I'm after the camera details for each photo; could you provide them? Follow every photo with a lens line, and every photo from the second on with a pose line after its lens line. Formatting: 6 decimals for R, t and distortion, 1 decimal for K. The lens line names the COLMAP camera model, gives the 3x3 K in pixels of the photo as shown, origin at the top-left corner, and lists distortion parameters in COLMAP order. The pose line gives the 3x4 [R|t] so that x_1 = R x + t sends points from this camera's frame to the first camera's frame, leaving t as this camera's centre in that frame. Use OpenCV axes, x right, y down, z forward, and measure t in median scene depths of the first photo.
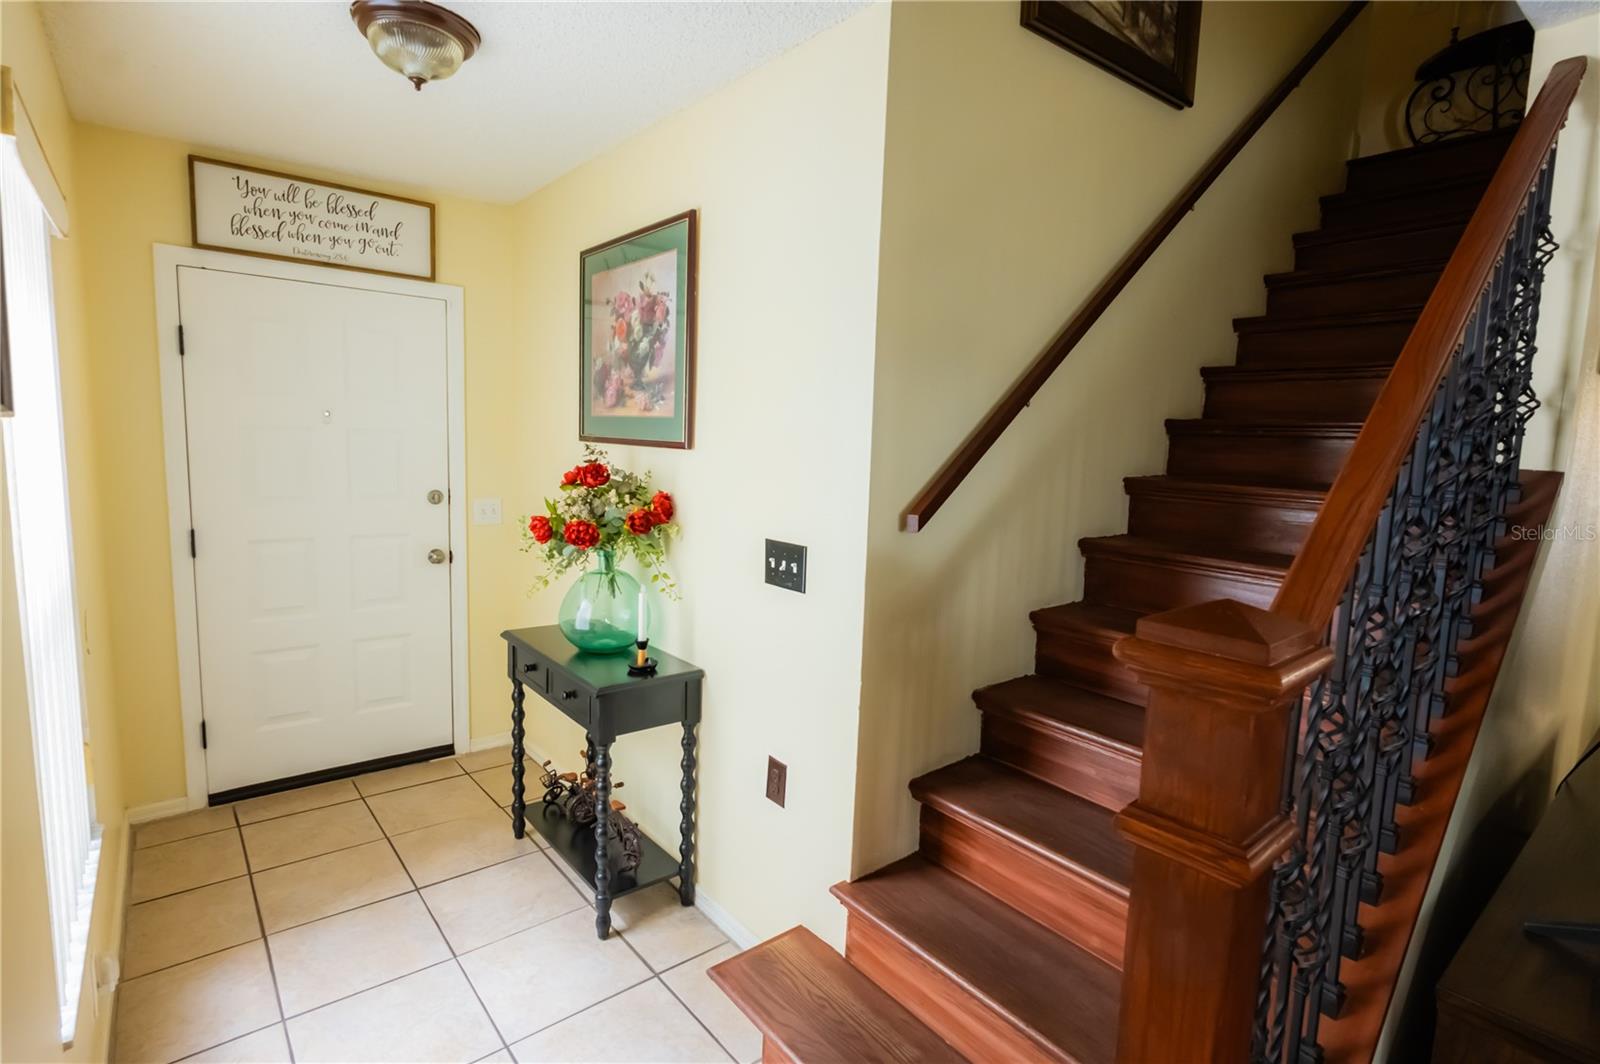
lens RADIAL K [[788.4, 0, 797.9], [0, 788.4, 523.7], [0, 0, 1]] dist [0.001033, 0.000181]
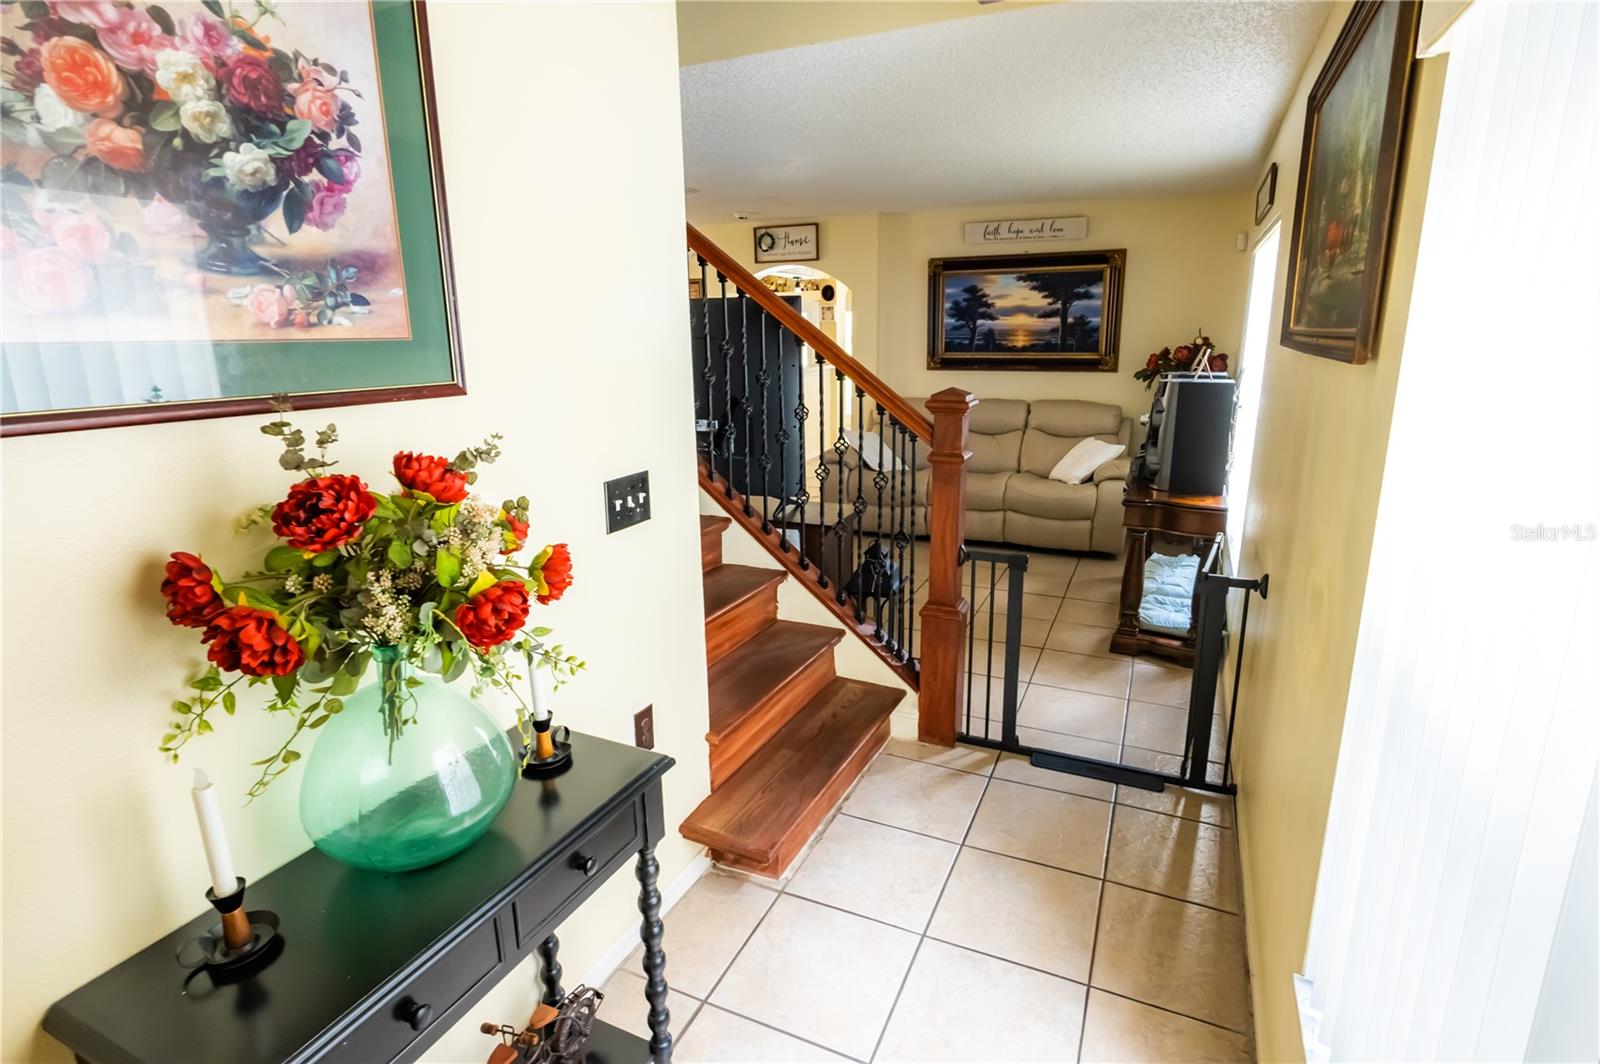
lens RADIAL K [[788.4, 0, 800.6], [0, 788.4, 529.0], [0, 0, 1]] dist [0.001033, 0.000181]
pose [[-0.428497, -0.241590, 0.870646, -0.741734], [0.108662, 0.942819, 0.315096, -0.149513], [-0.896986, 0.229624, -0.377743, 0.968797]]
